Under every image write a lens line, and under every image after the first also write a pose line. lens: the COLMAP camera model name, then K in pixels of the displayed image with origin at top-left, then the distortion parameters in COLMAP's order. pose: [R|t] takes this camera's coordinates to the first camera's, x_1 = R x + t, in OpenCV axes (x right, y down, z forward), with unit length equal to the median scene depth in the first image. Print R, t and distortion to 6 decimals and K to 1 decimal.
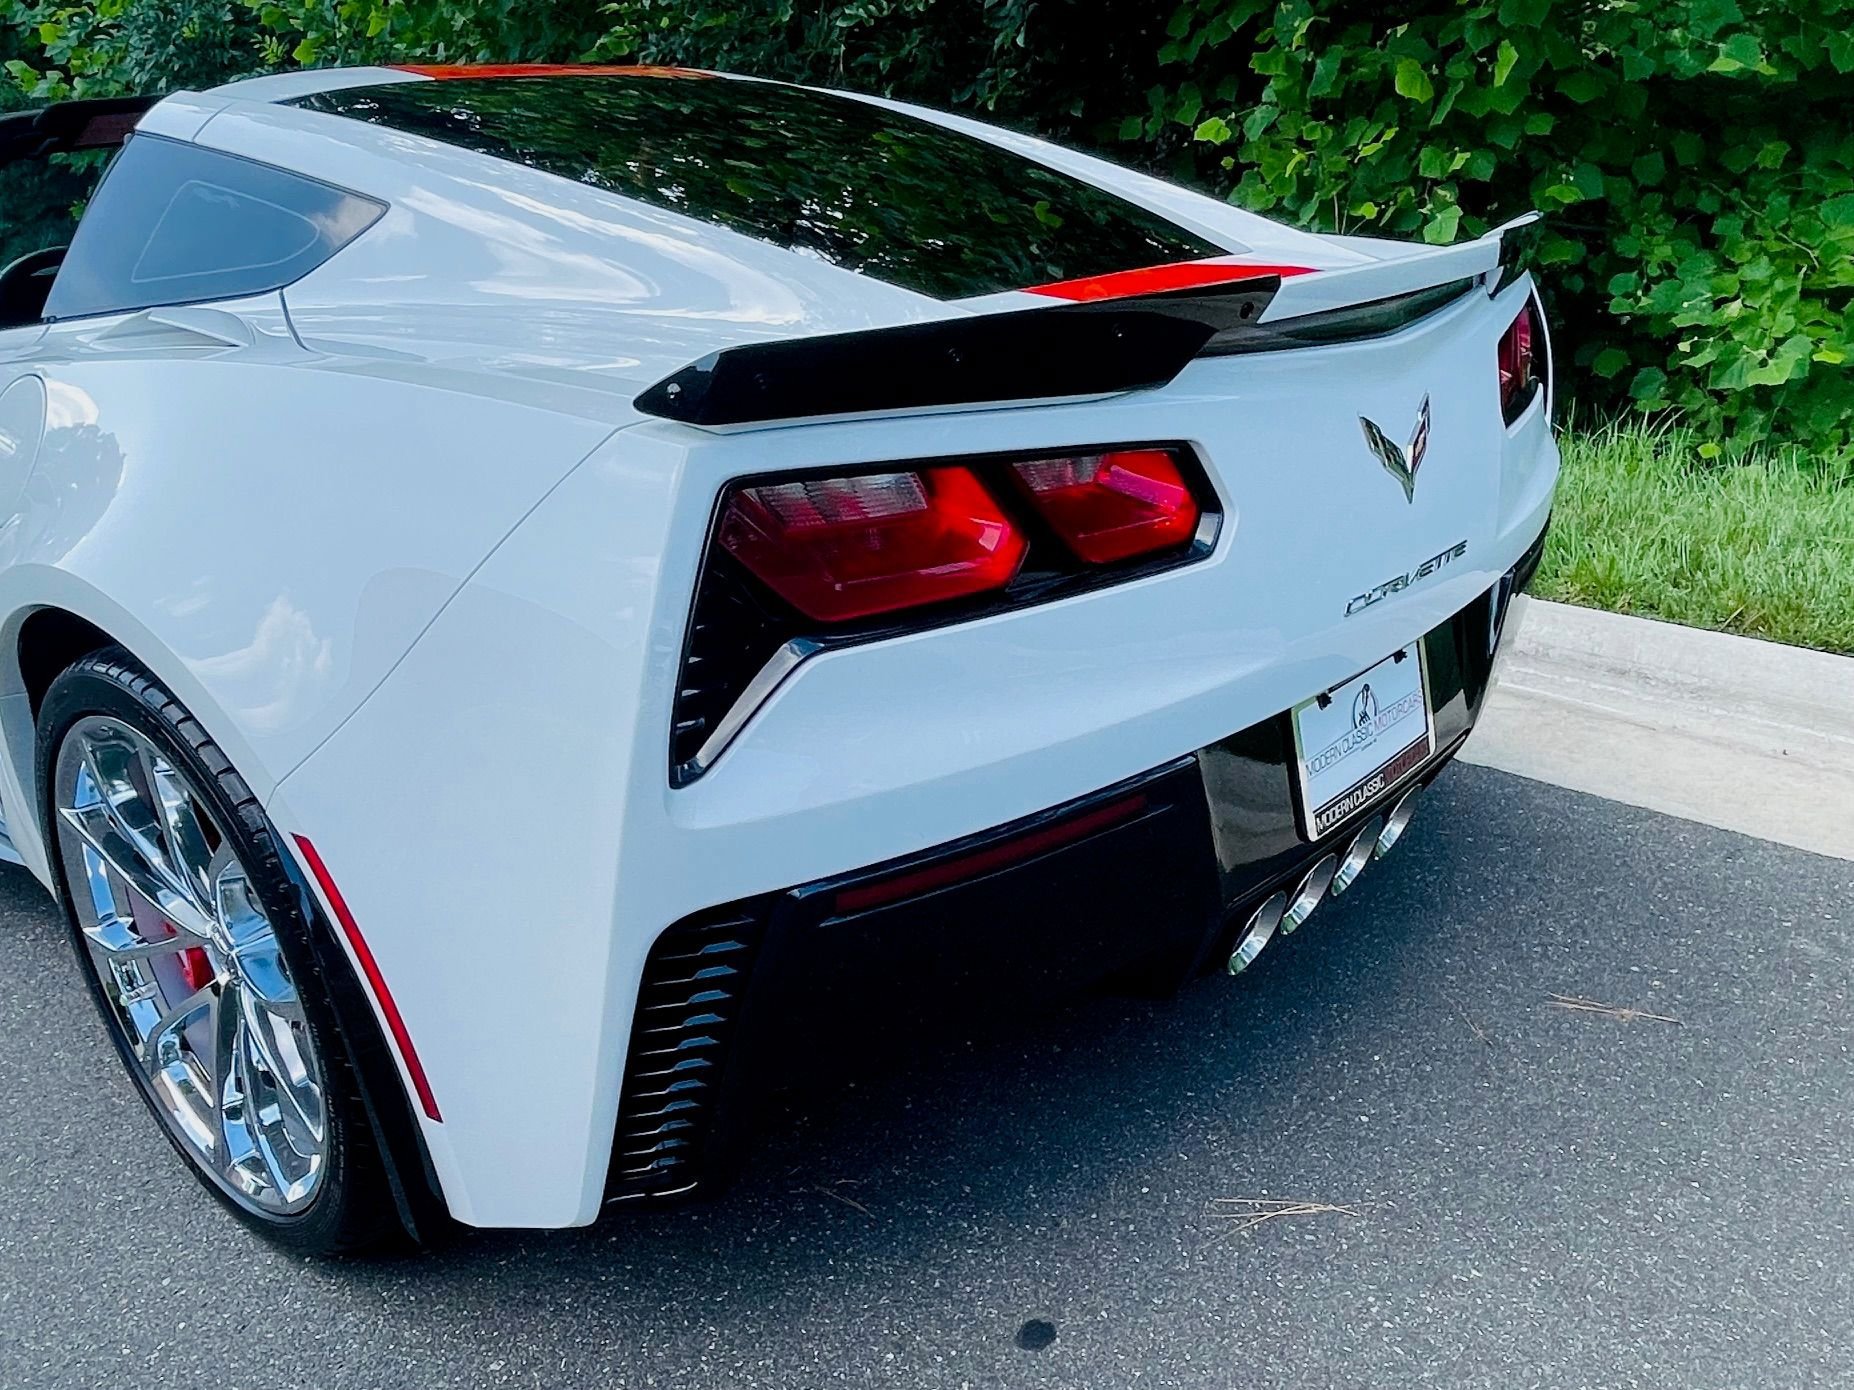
lens RADIAL K [[1543.6, 0, 996.3], [0, 1543.6, 761.2], [0, 0, 1]] dist [0.000893, -0.003619]
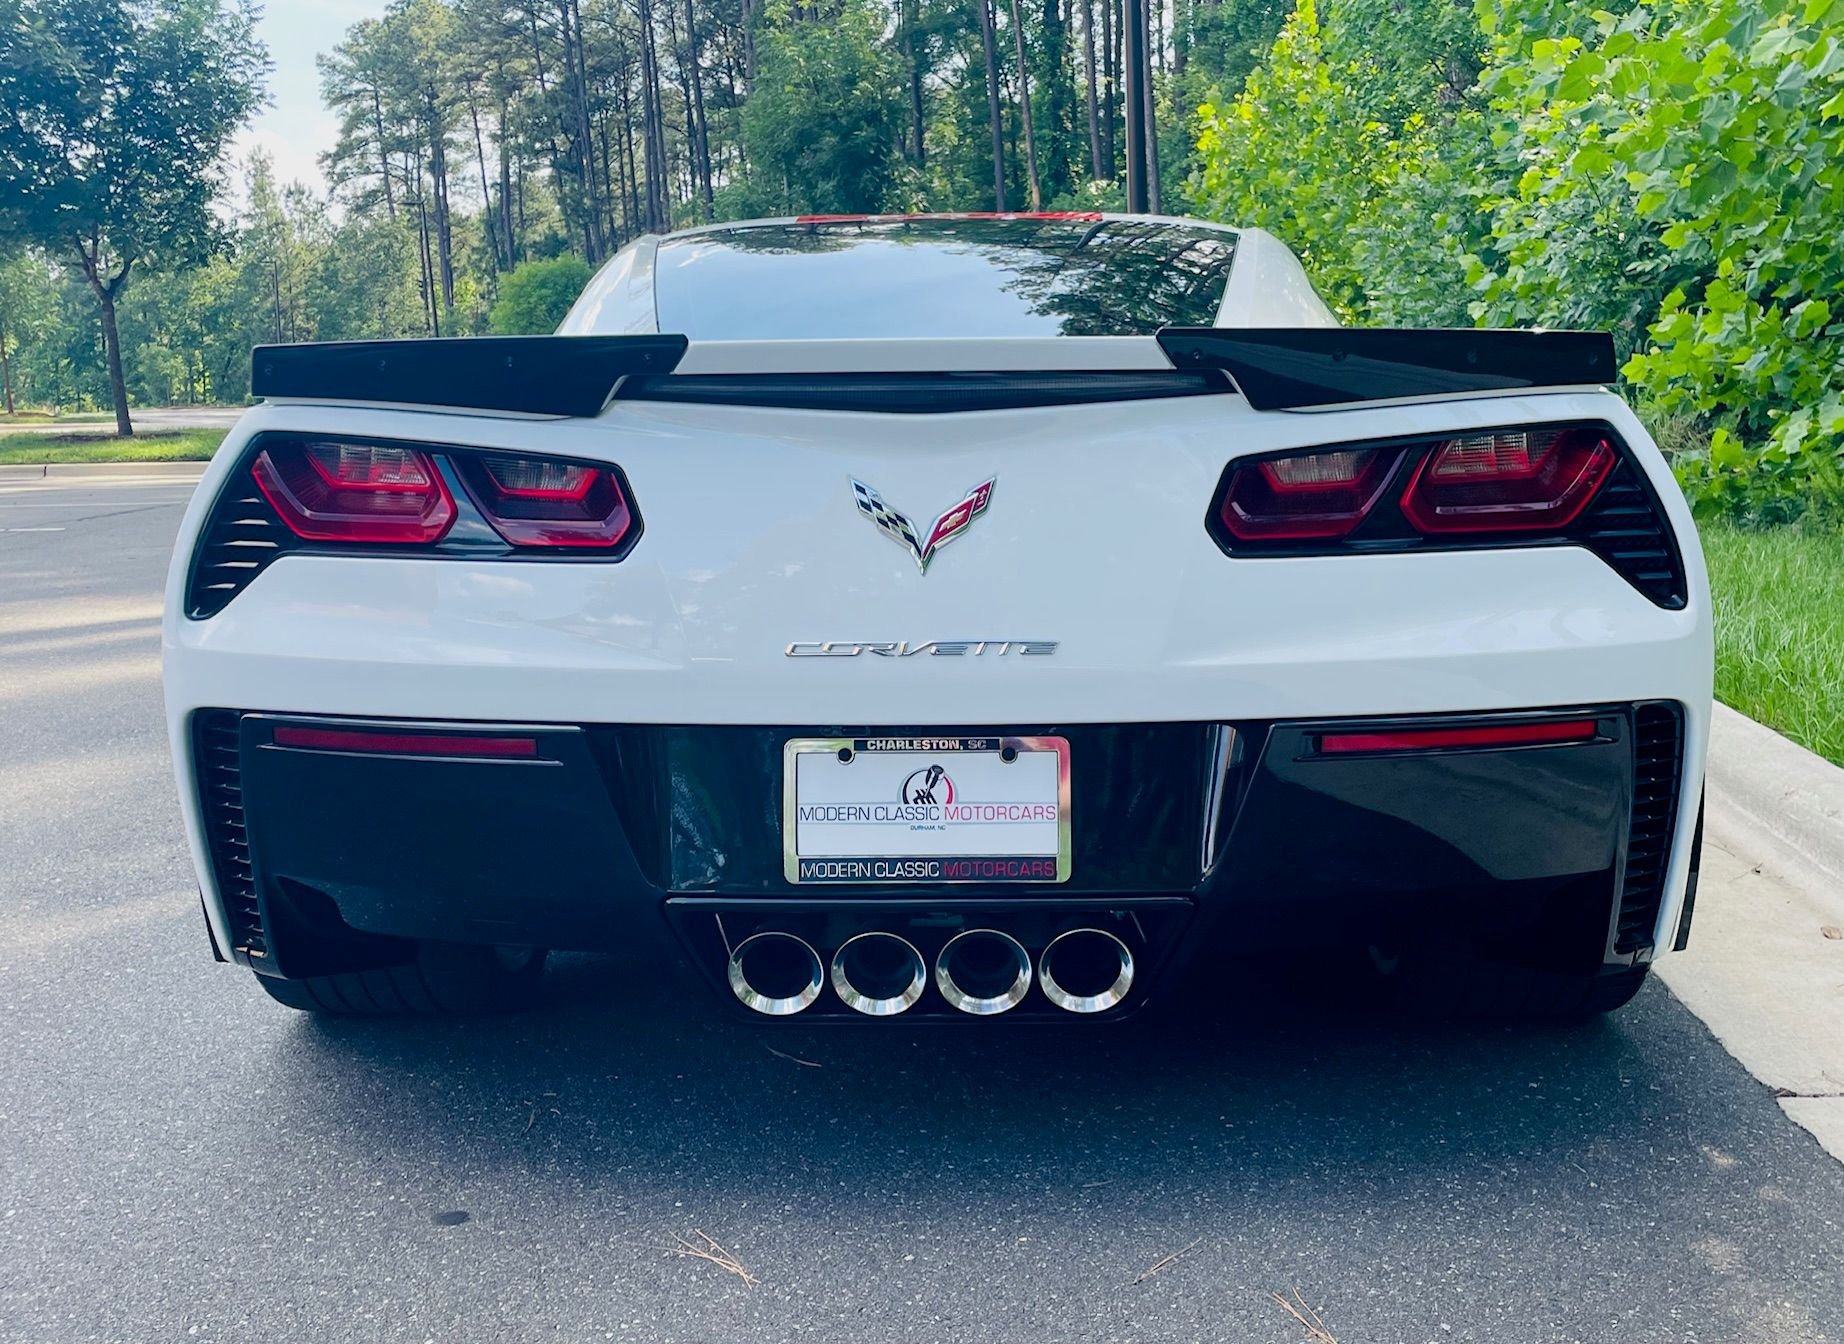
lens RADIAL K [[1882.1, 0, 878.2], [0, 1882.1, 750.4], [0, 0, 1]] dist [0.055391, -0.032318]
pose [[0.606999, 0.186961, -0.772397, 1.039178], [-0.314059, 0.949251, -0.017039, -0.024863], [0.730013, 0.252921, 0.634911, 0.195777]]
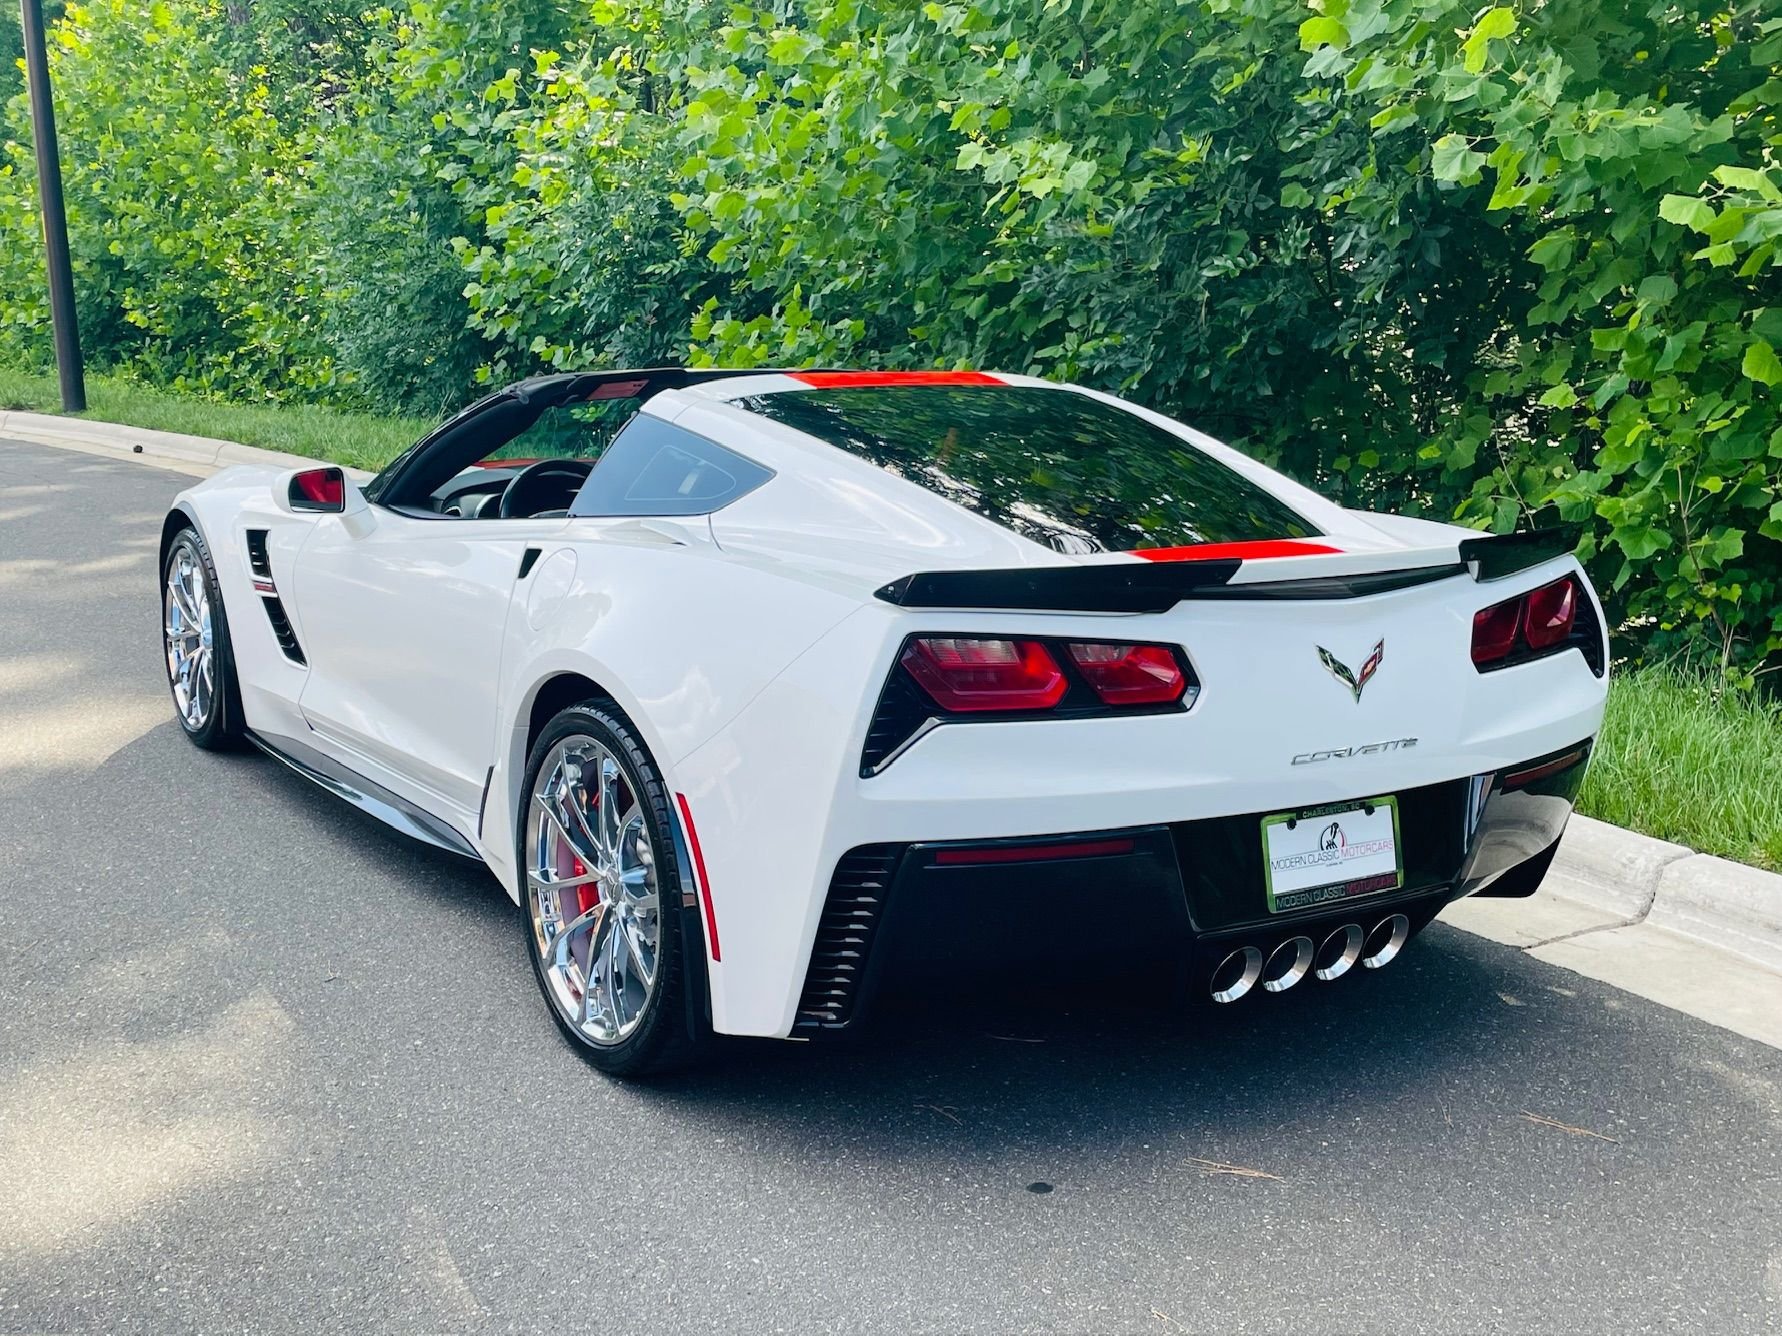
lens RADIAL K [[2042.8, 0, 818.1], [0, 2042.8, 668.6], [0, 0, 1]] dist [0.067268, -0.083302]
pose [[0.944389, 0.104112, -0.311912, 0.339091], [-0.166055, 0.969717, -0.179092, 0.223186], [0.283821, 0.220927, 0.933079, -0.941001]]
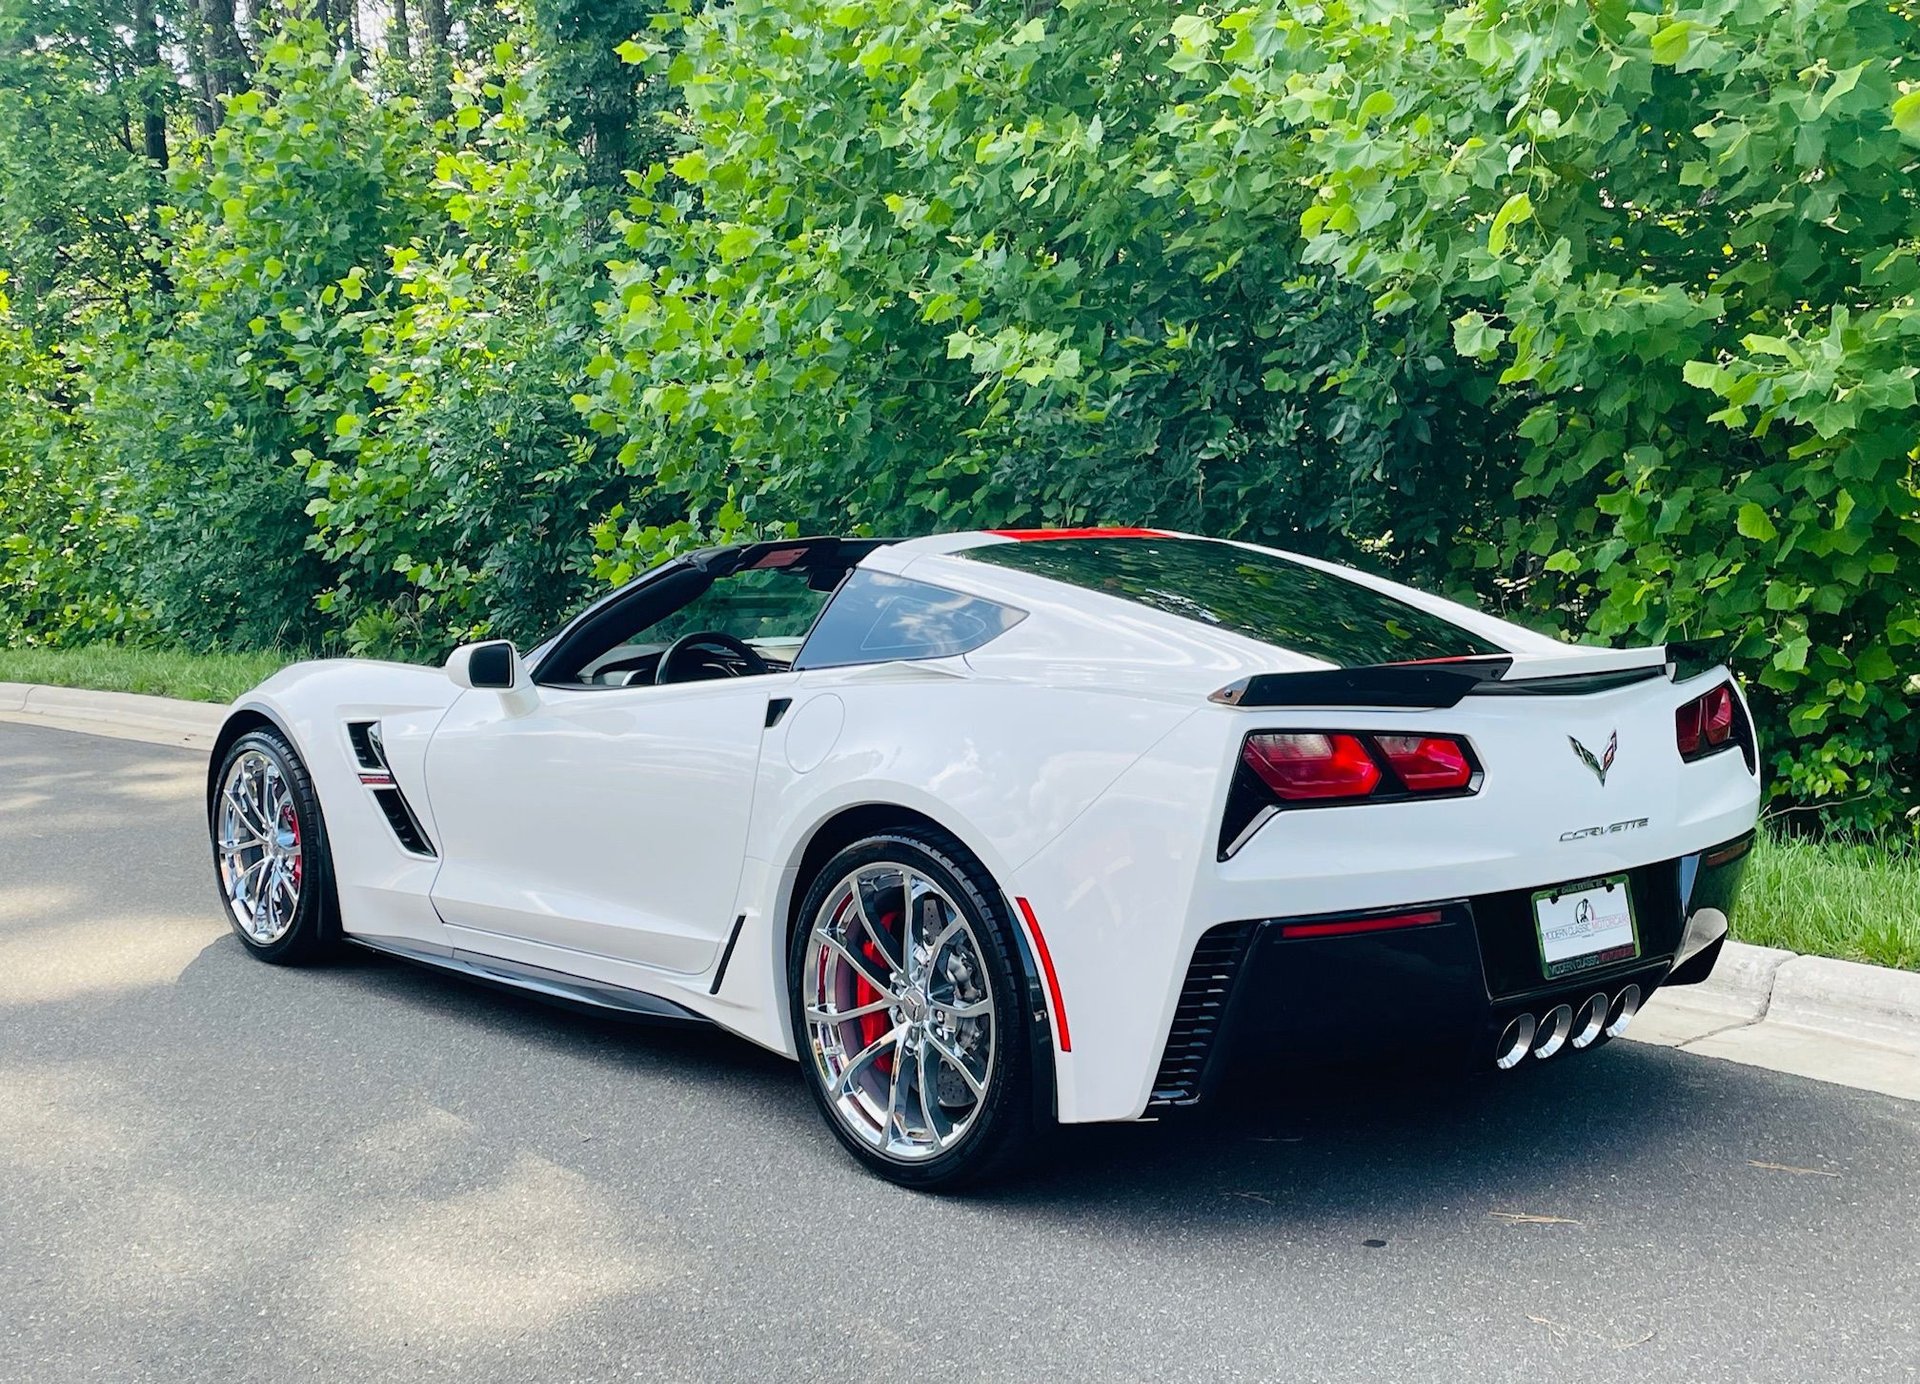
lens RADIAL K [[2315.5, 0, 980.2], [0, 2315.5, 710.0], [0, 0, 1]] dist [0.096537, -0.161839]
pose [[0.988638, 0.033503, -0.146533, -0.039436], [-0.076251, 0.951884, -0.296822, 0.503027], [0.129538, 0.304623, 0.943623, -1.380098]]
